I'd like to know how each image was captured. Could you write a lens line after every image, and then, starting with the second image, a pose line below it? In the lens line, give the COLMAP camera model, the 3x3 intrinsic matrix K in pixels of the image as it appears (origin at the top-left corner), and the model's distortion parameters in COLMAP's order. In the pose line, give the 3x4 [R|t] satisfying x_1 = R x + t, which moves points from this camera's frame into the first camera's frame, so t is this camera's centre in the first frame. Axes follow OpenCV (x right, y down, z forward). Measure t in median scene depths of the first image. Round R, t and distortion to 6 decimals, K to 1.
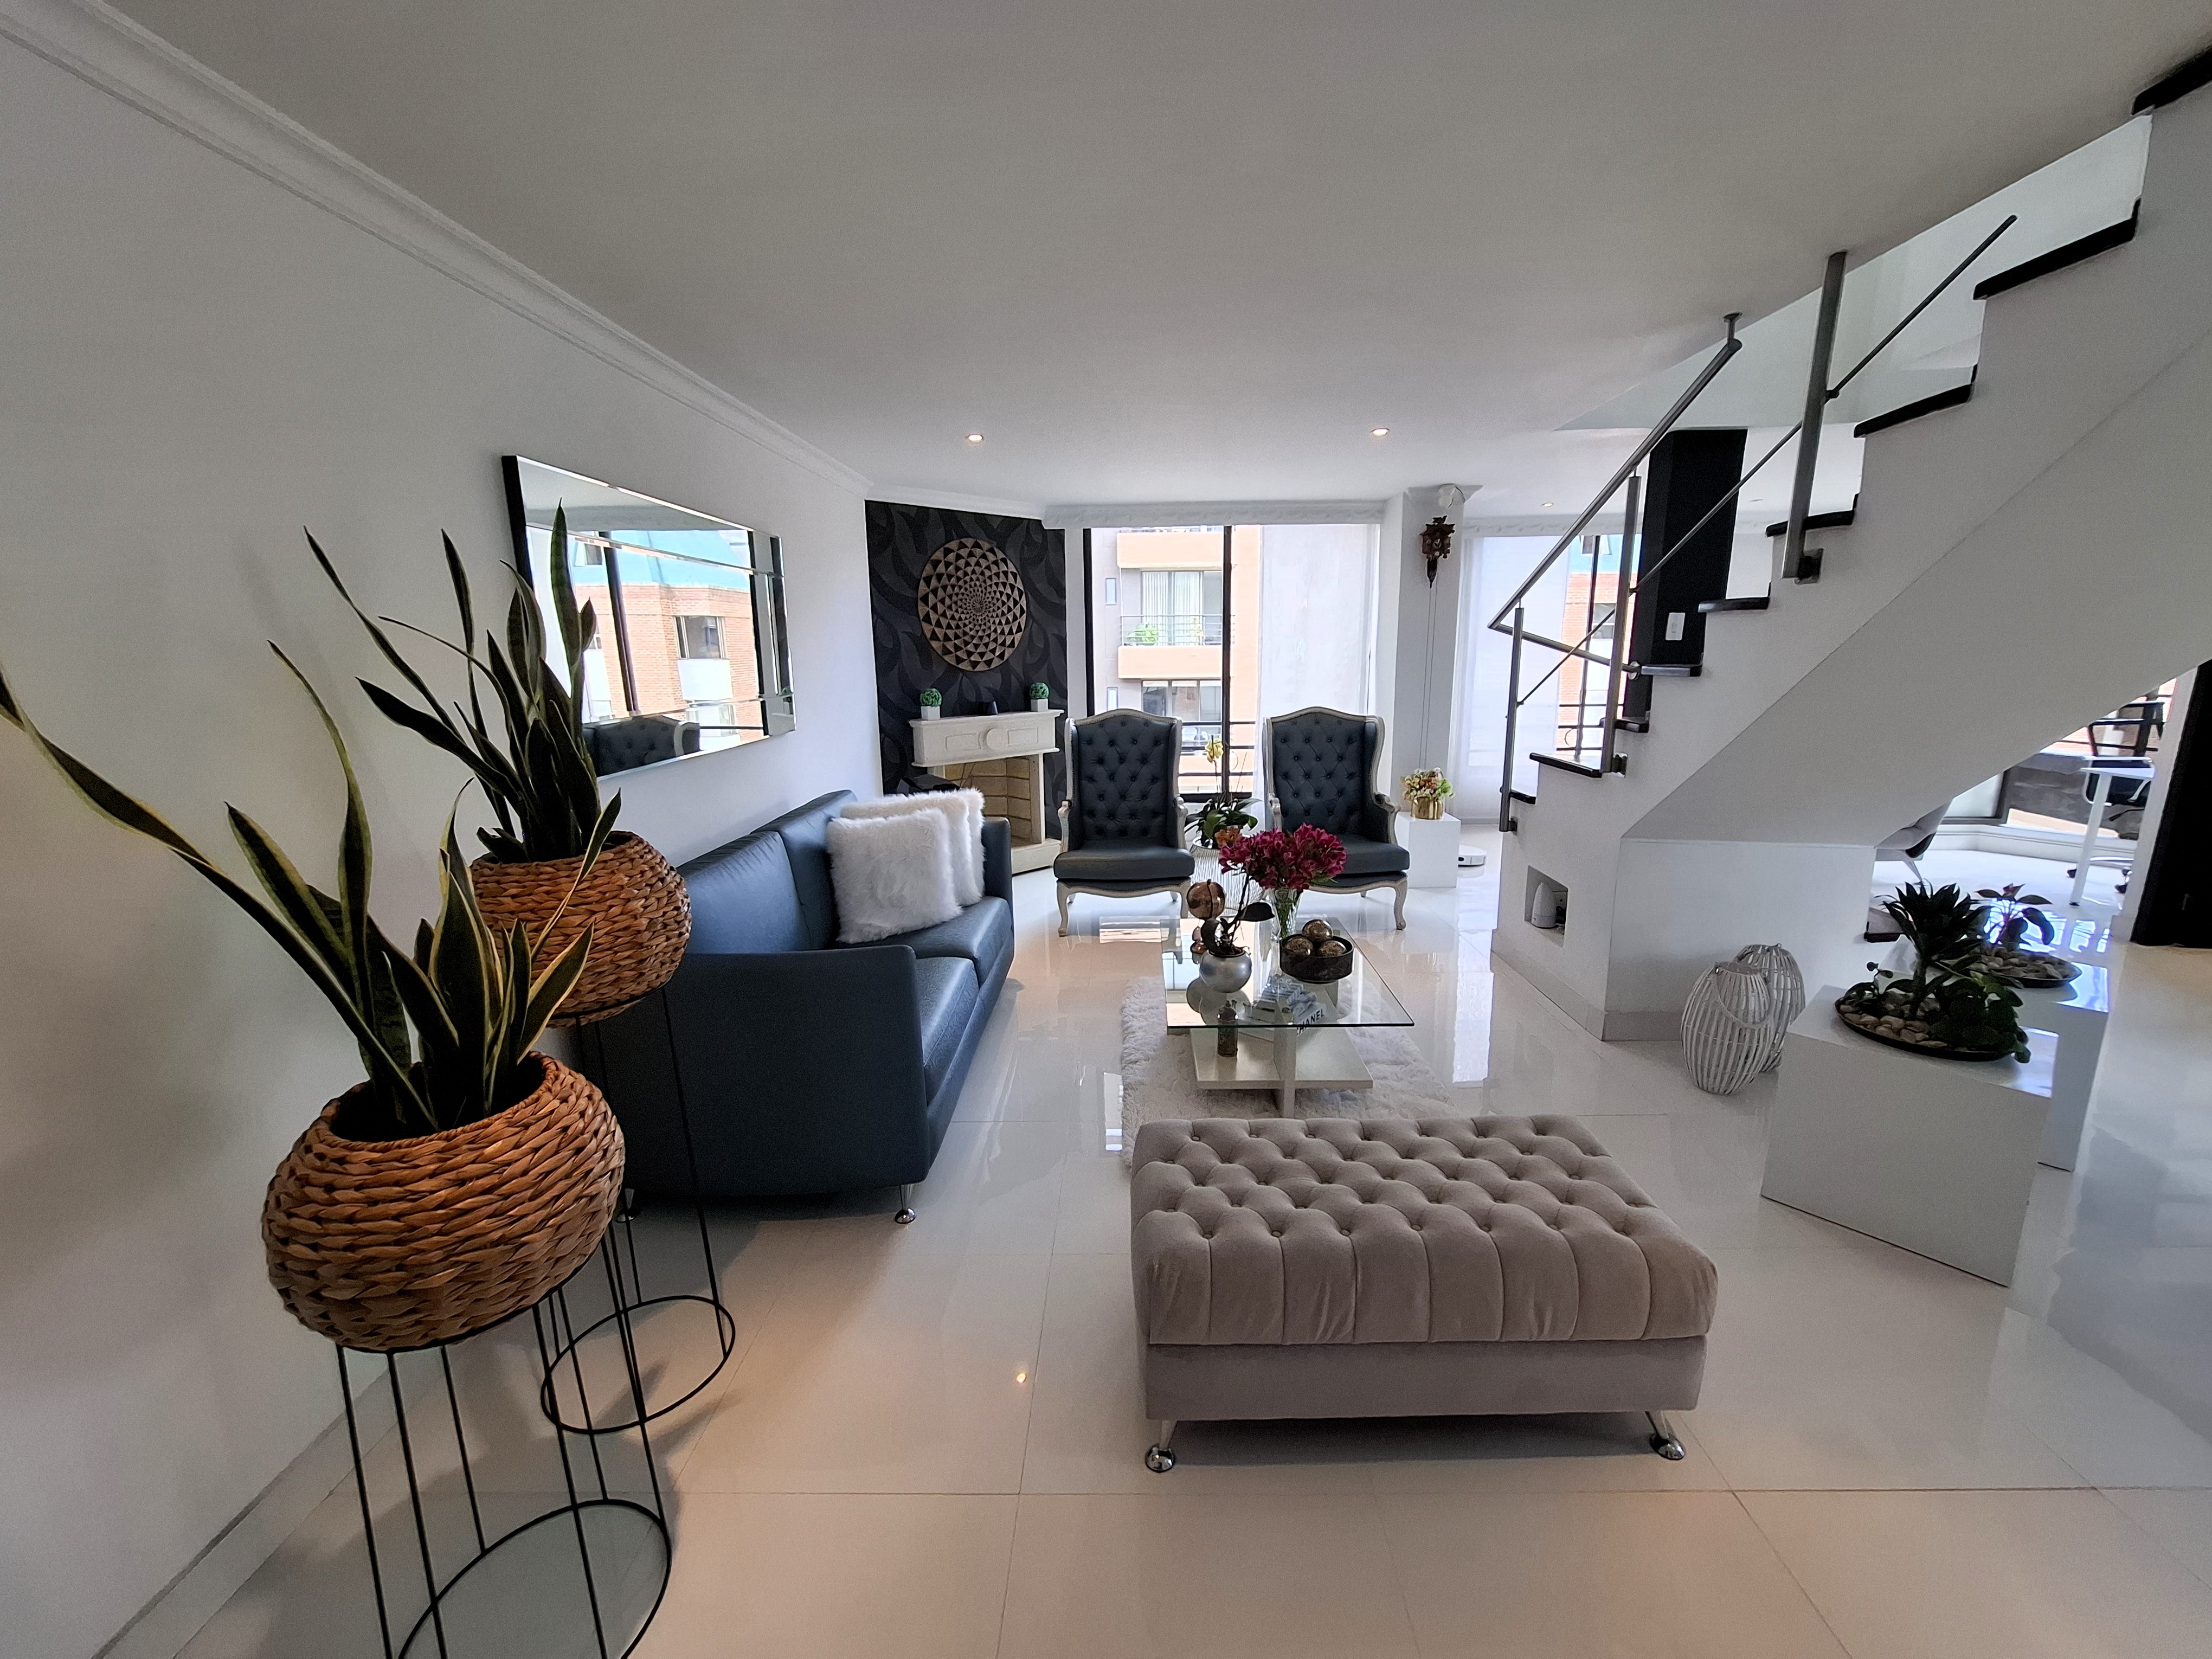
lens RADIAL K [[880.7, 0, 1121.9], [0, 880.7, 824.1], [0, 0, 1]] dist [-0.001131, 0.000590]
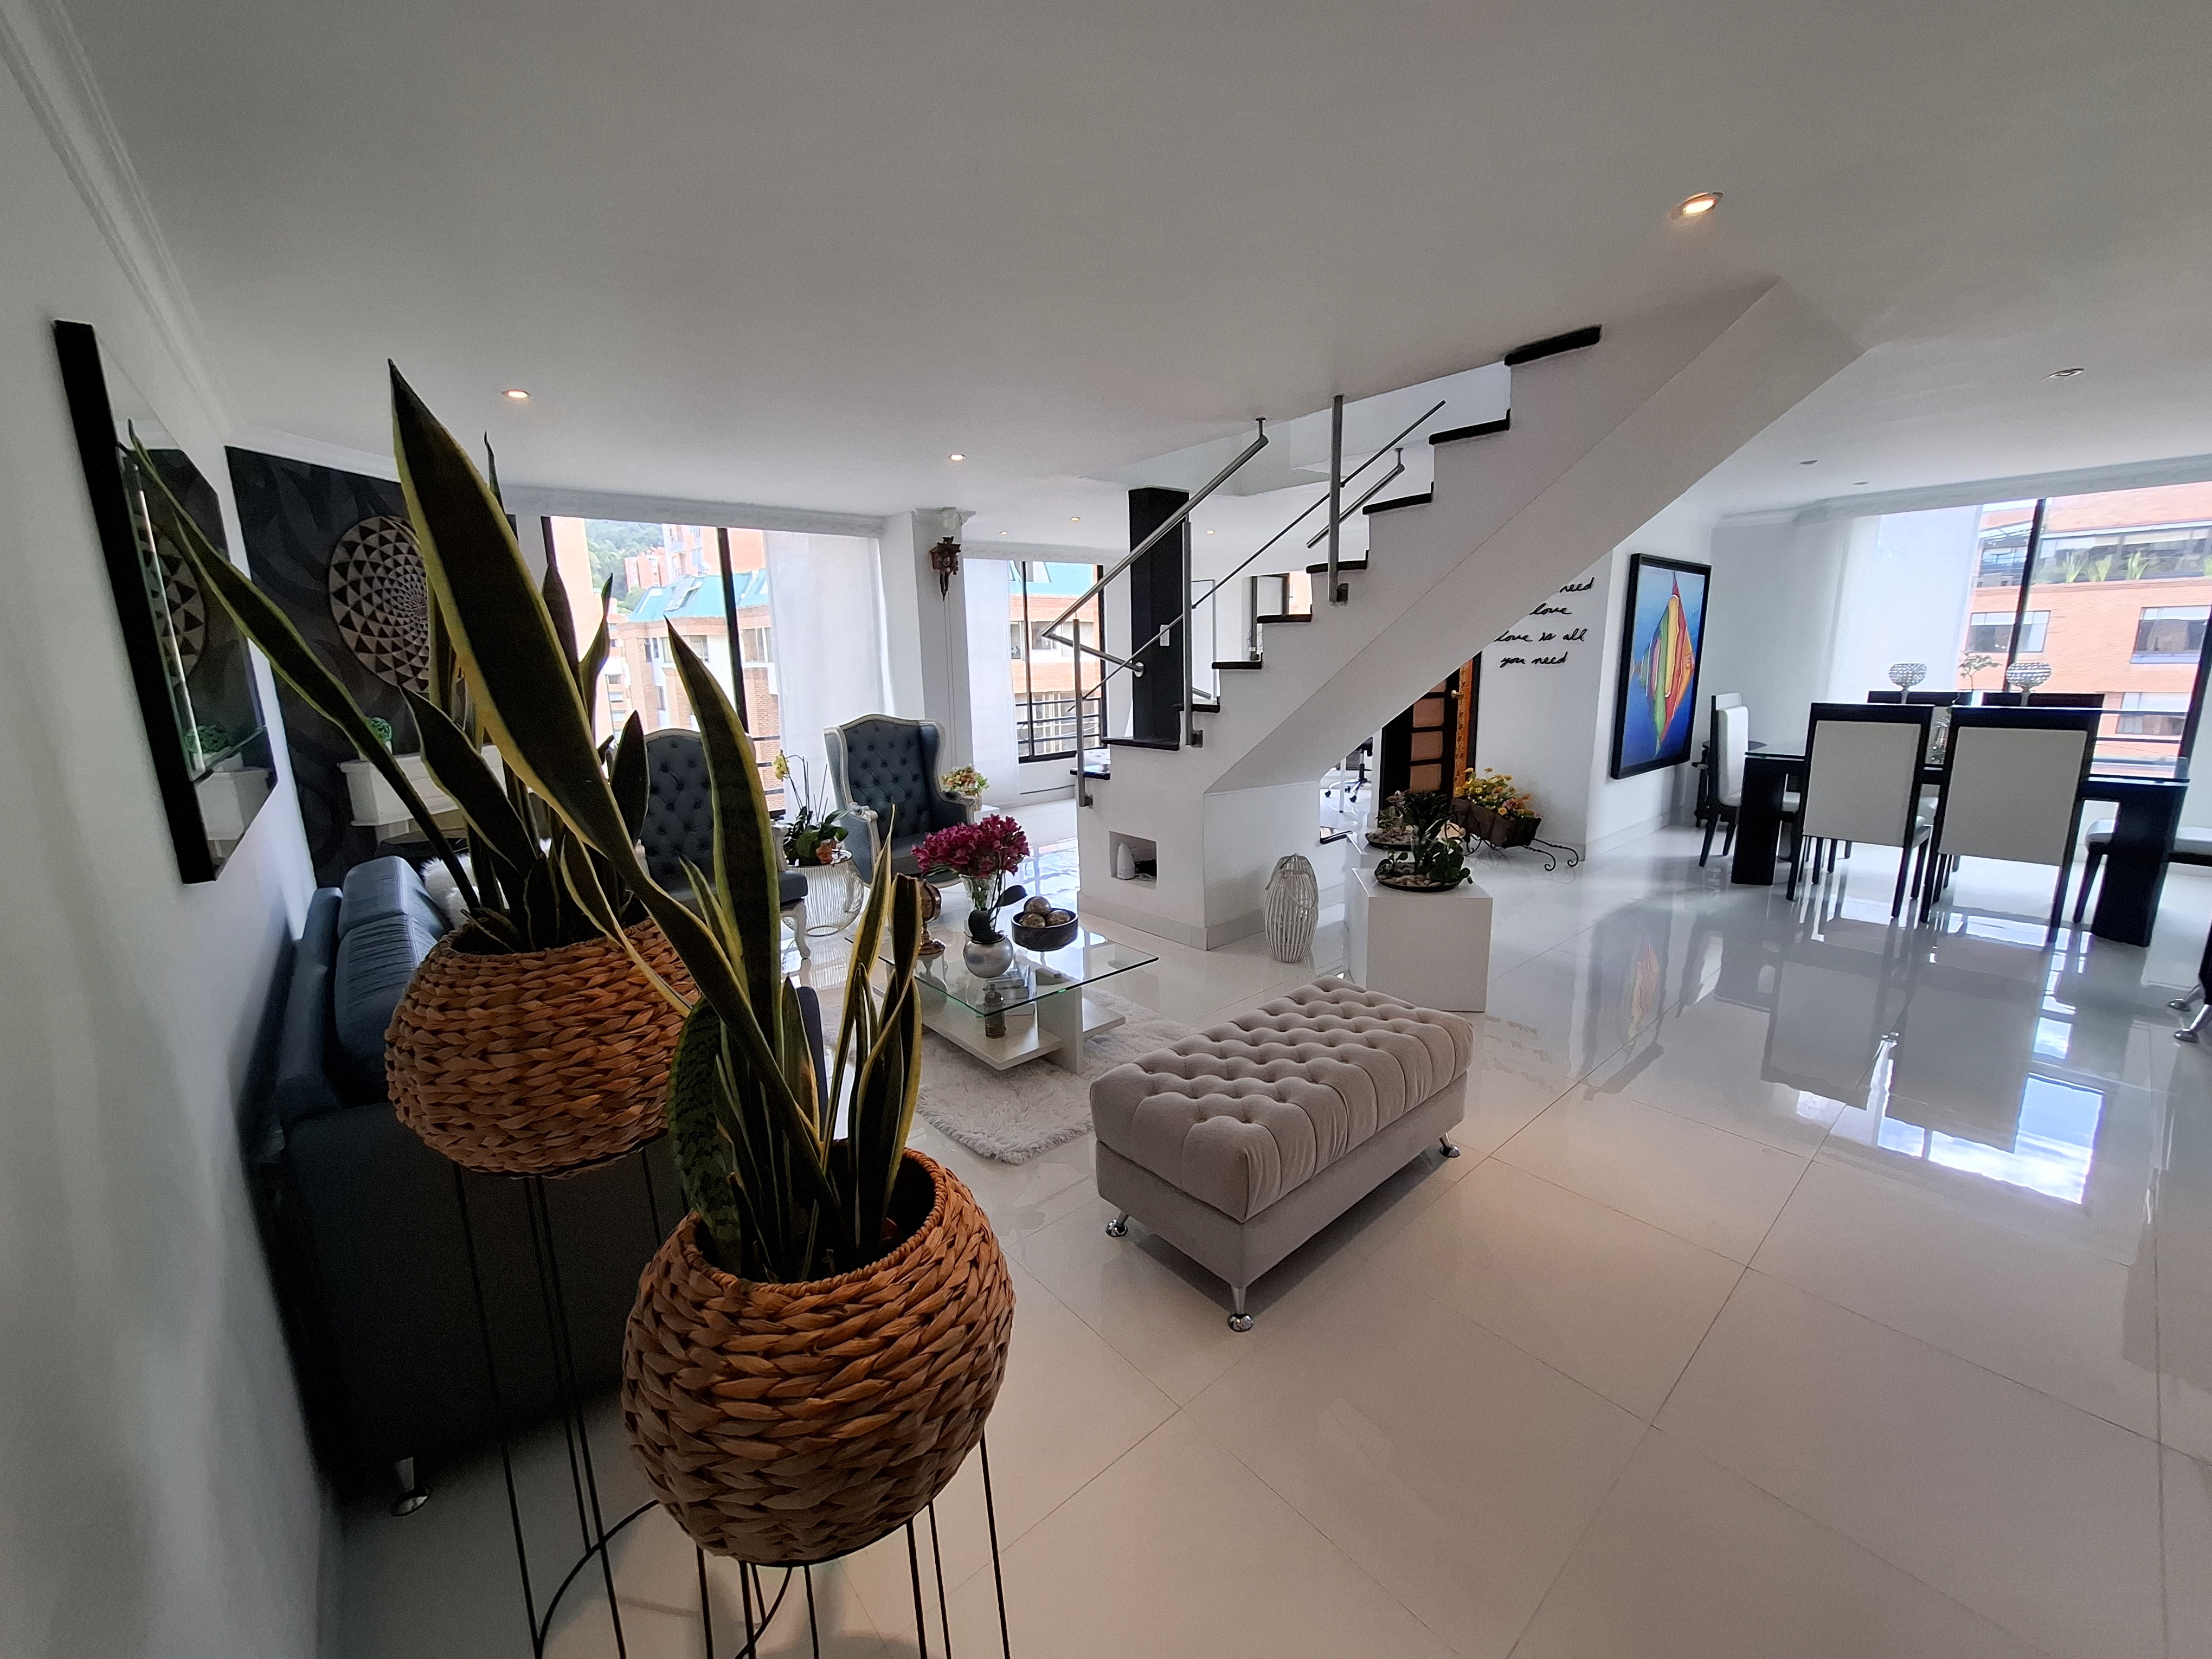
lens RADIAL K [[881.6, 0, 1121.5], [0, 881.6, 826.4], [0, 0, 1]] dist [-0.016695, 0.010191]
pose [[0.743685, -0.134815, 0.654795, -0.239531], [0.144569, 0.988711, 0.039370, -0.003663], [-0.652711, 0.065384, 0.754780, 0.051625]]
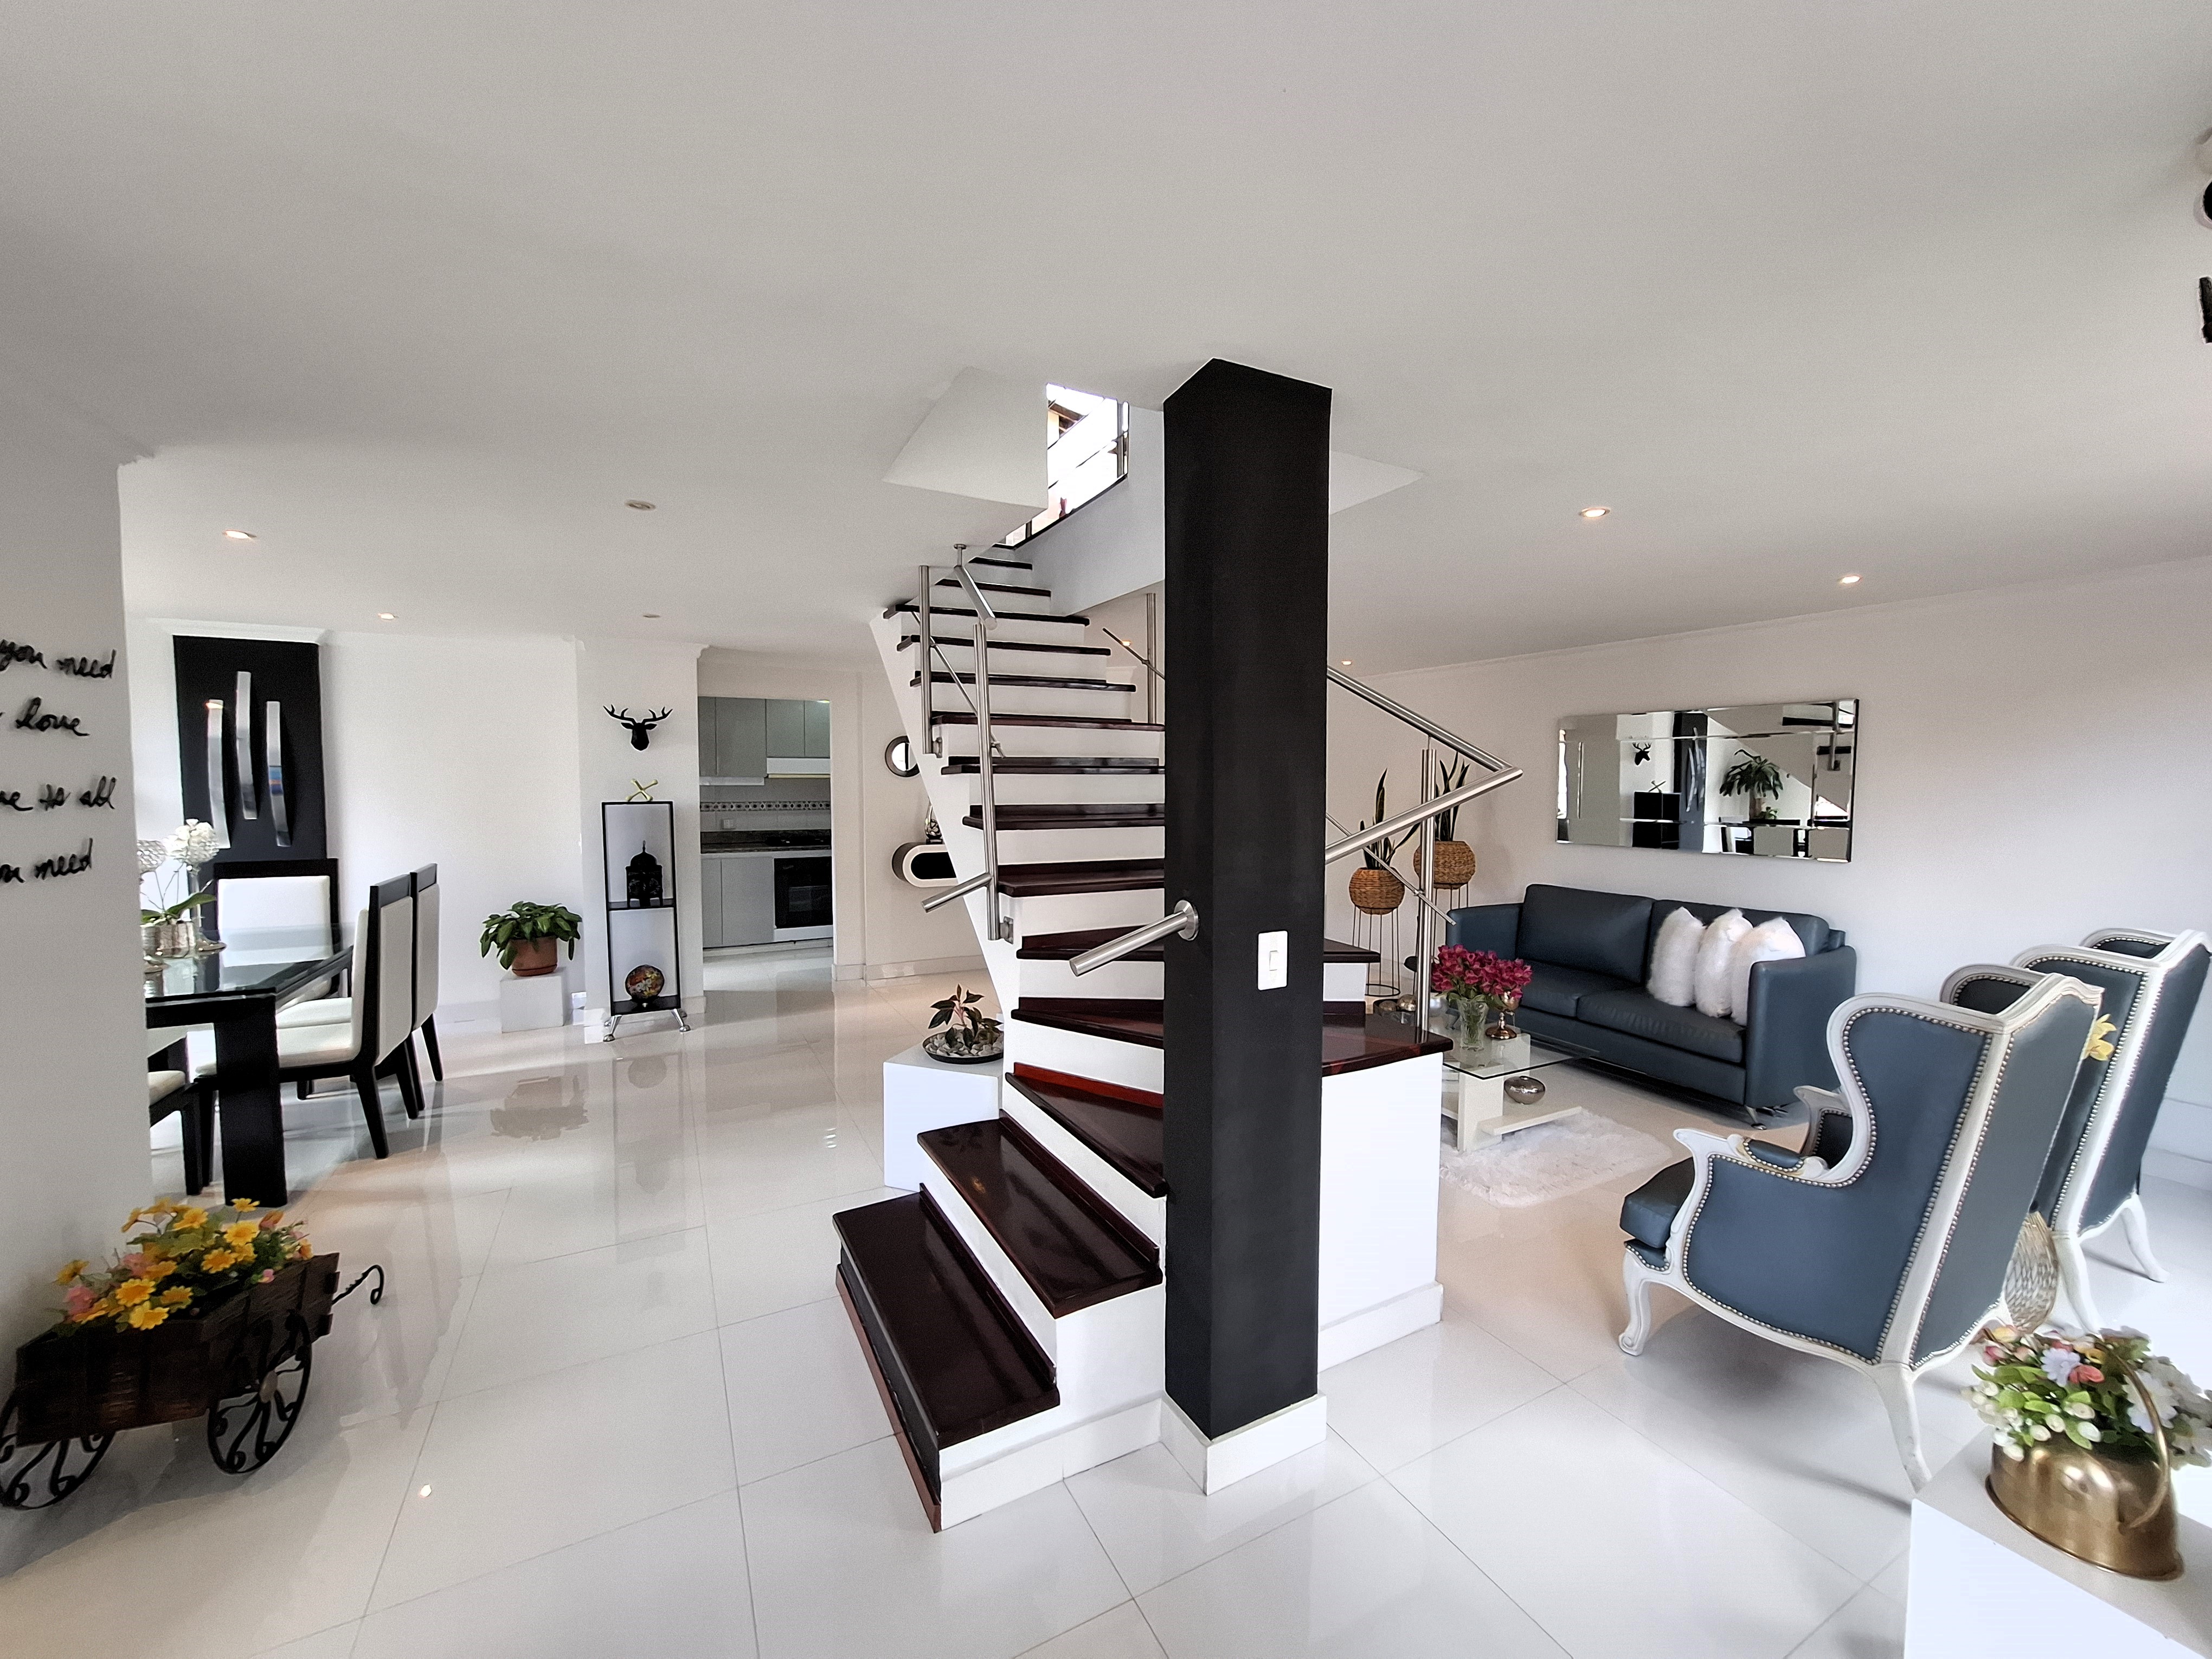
lens RADIAL K [[868.9, 0, 1123.8], [0, 868.9, 829.7], [0, 0, 1]] dist [-0.001504, 0.000550]
pose [[-0.871848, 0.038675, -0.488246, 0.710717], [-0.089902, 0.967302, 0.237158, -0.236187], [0.481454, 0.250661, -0.839864, 1.063503]]
